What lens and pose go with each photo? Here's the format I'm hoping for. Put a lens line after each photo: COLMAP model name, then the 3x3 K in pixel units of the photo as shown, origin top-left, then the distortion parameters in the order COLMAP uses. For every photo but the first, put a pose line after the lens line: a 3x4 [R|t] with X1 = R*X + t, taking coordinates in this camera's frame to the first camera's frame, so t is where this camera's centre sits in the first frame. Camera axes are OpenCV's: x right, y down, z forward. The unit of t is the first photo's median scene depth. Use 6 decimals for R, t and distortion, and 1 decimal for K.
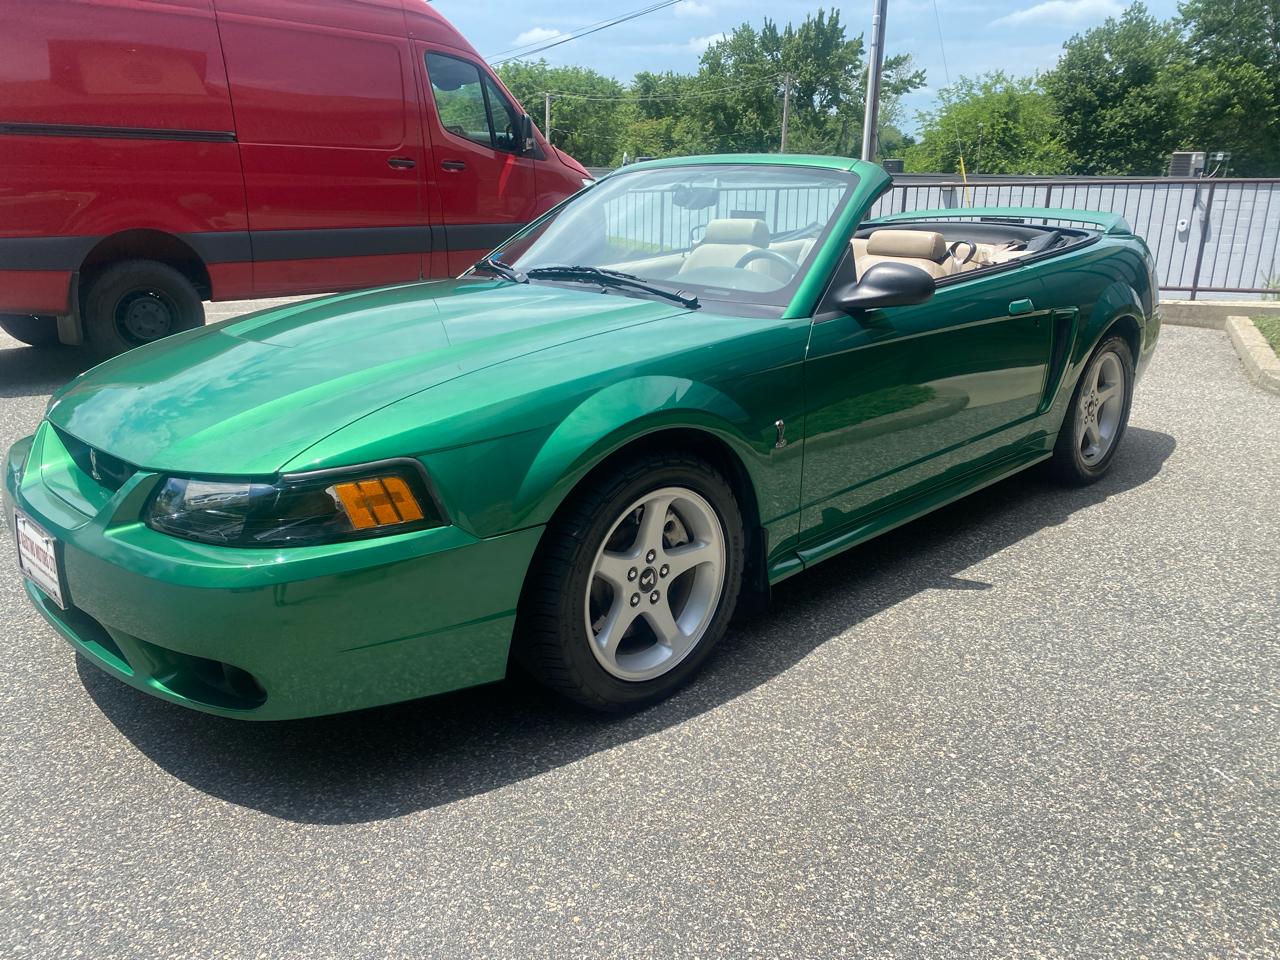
lens RADIAL K [[963.2, 0, 640.0], [0, 963.2, 480.0], [0, 0, 1]] dist [0.016971, -0.013796]
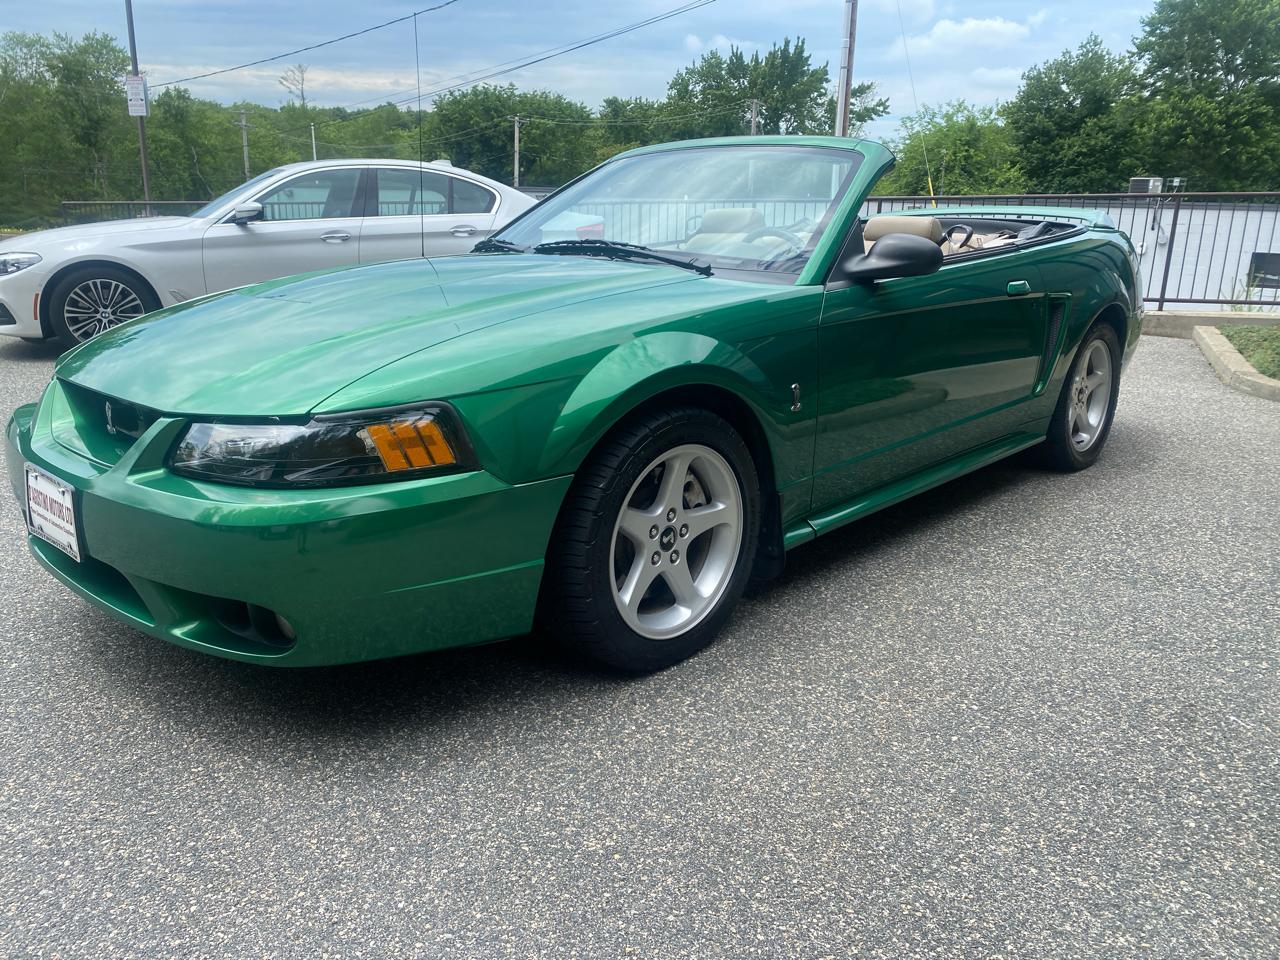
lens RADIAL K [[963.2, 0, 640.0], [0, 963.2, 480.0], [0, 0, 1]] dist [0.016971, -0.013796]
pose [[0.999477, -0.002344, 0.032251, -0.051888], [0.003099, 0.999722, -0.023387, 0.064938], [-0.032187, 0.023475, 0.999206, 0.000743]]
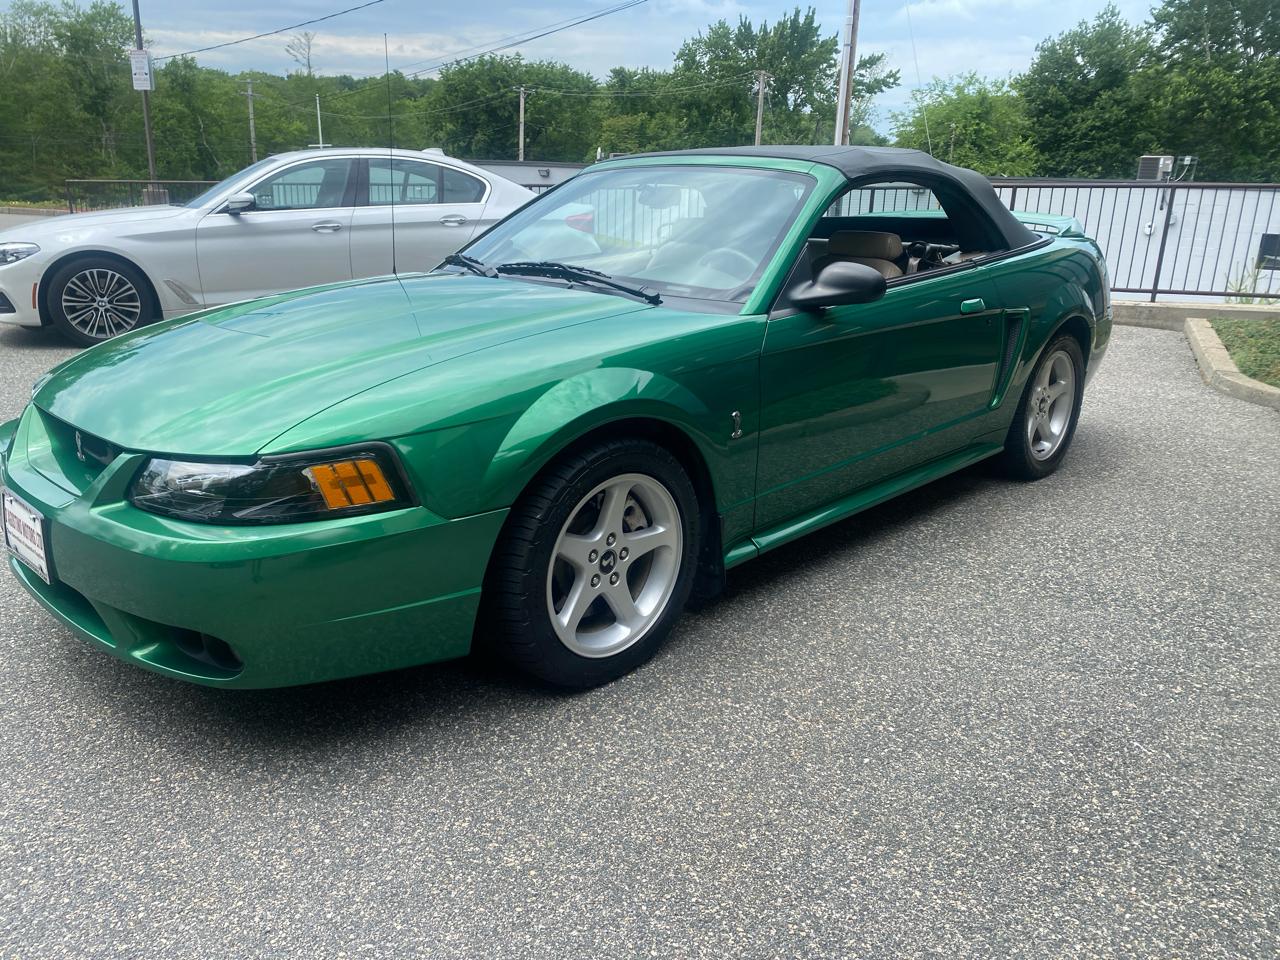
lens RADIAL K [[964.9, 0, 624.6], [0, 964.9, 474.3], [0, 0, 1]] dist [0.009006, -0.002917]
pose [[0.999871, 0.009249, 0.013128, 0.012849], [-0.009231, 0.999956, -0.001394, 0.008864], [-0.013141, 0.001273, 0.999913, -0.053258]]
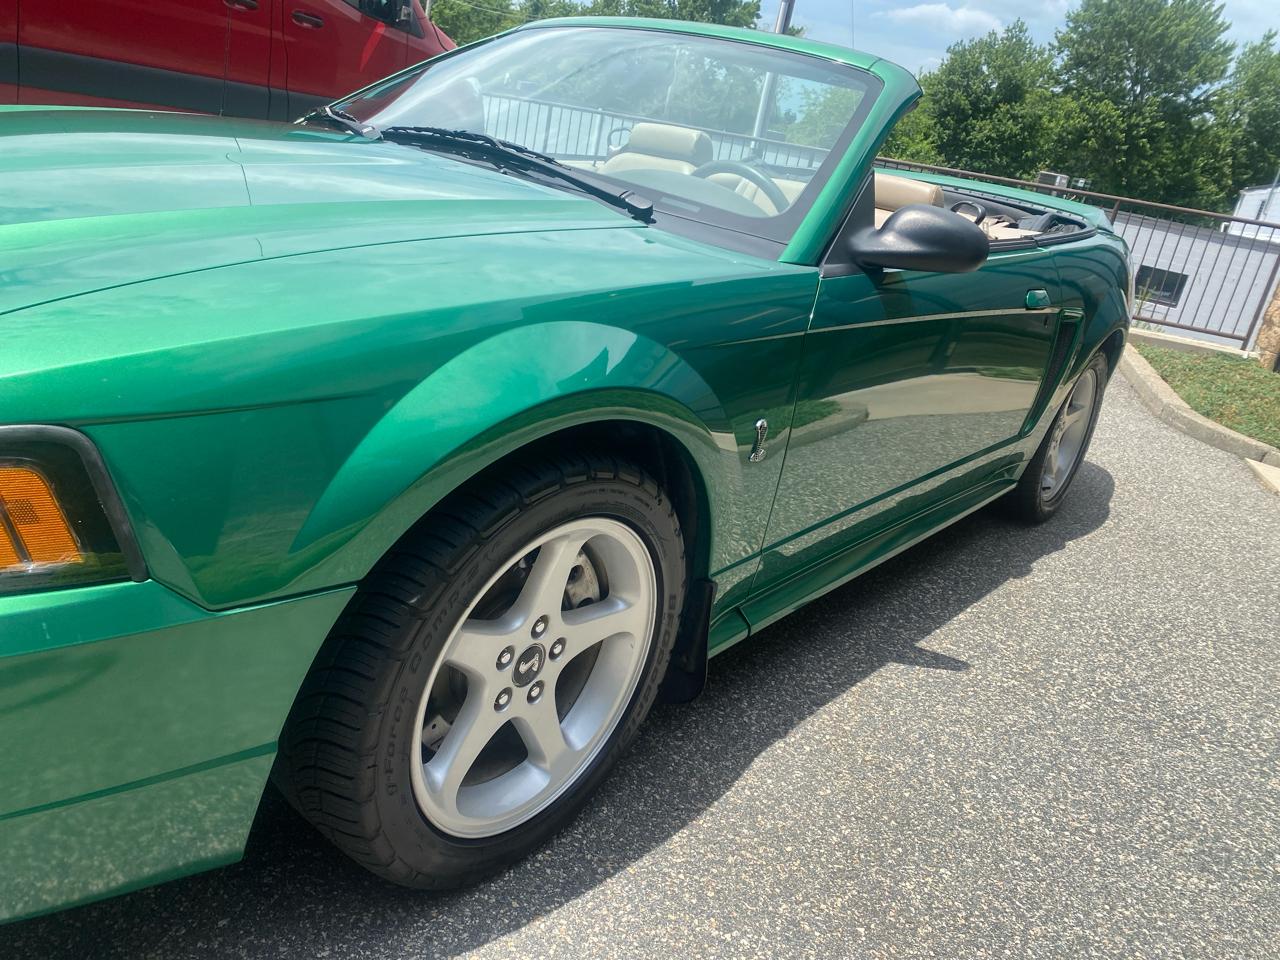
lens RADIAL K [[976.0, 0, 643.8], [0, 976.0, 473.3], [0, 0, 1]] dist [0.015887, -0.009976]
pose [[0.977266, 0.123071, 0.172639, -0.039203], [-0.131325, 0.990642, 0.037186, -0.042914], [-0.166447, -0.059013, 0.984283, 0.397853]]
